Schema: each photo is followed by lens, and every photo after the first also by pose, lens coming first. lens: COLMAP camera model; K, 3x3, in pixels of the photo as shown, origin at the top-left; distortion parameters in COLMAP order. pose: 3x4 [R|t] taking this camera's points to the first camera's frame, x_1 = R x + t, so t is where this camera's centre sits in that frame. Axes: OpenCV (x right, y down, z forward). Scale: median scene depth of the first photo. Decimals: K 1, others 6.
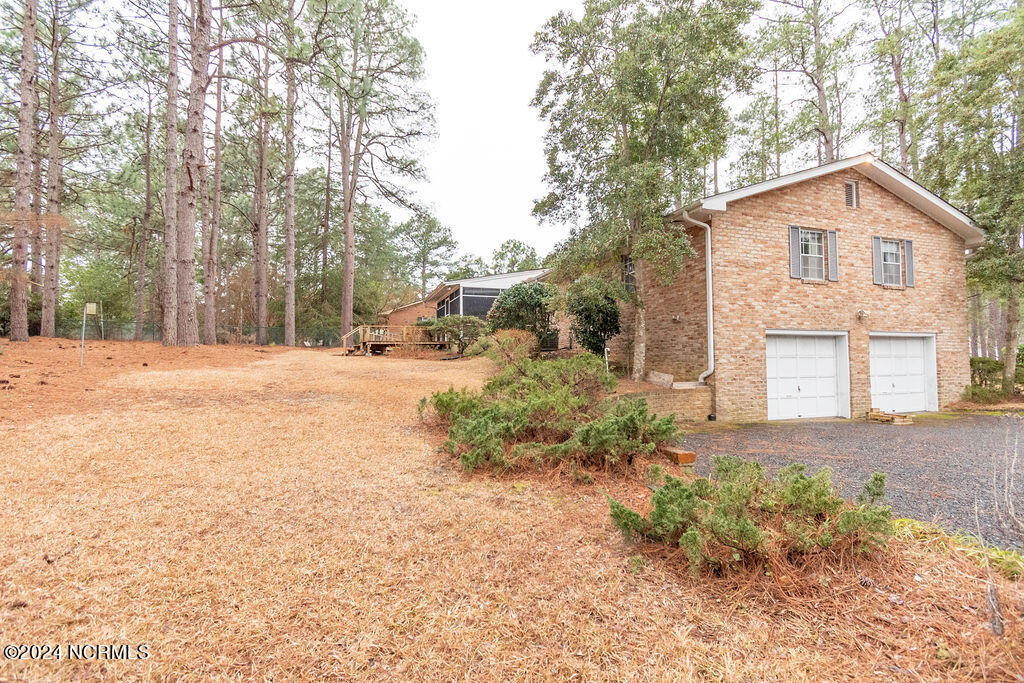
lens RADIAL K [[455.7, 0, 516.1], [0, 455.7, 347.7], [0, 0, 1]] dist [0.013415, -0.014829]
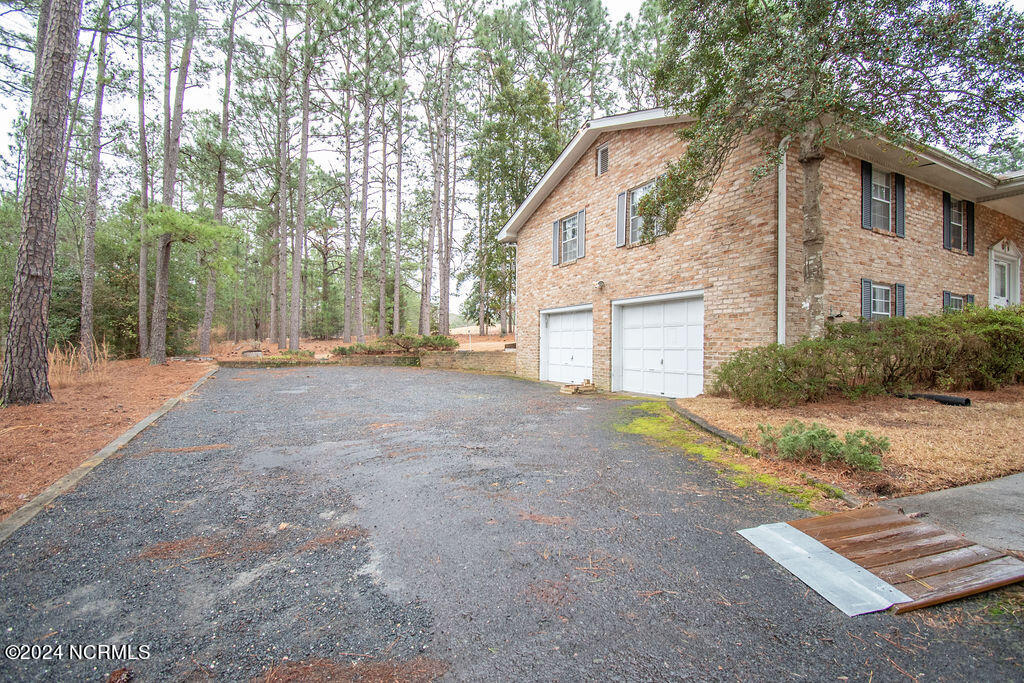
lens RADIAL K [[455.7, 0, 516.1], [0, 455.7, 347.7], [0, 0, 1]] dist [0.013415, -0.014829]
pose [[0.163036, 0.009837, -0.986571, 1.686463], [0.024588, 0.999599, 0.014030, 0.043338], [0.986314, -0.026545, 0.162729, 0.661189]]
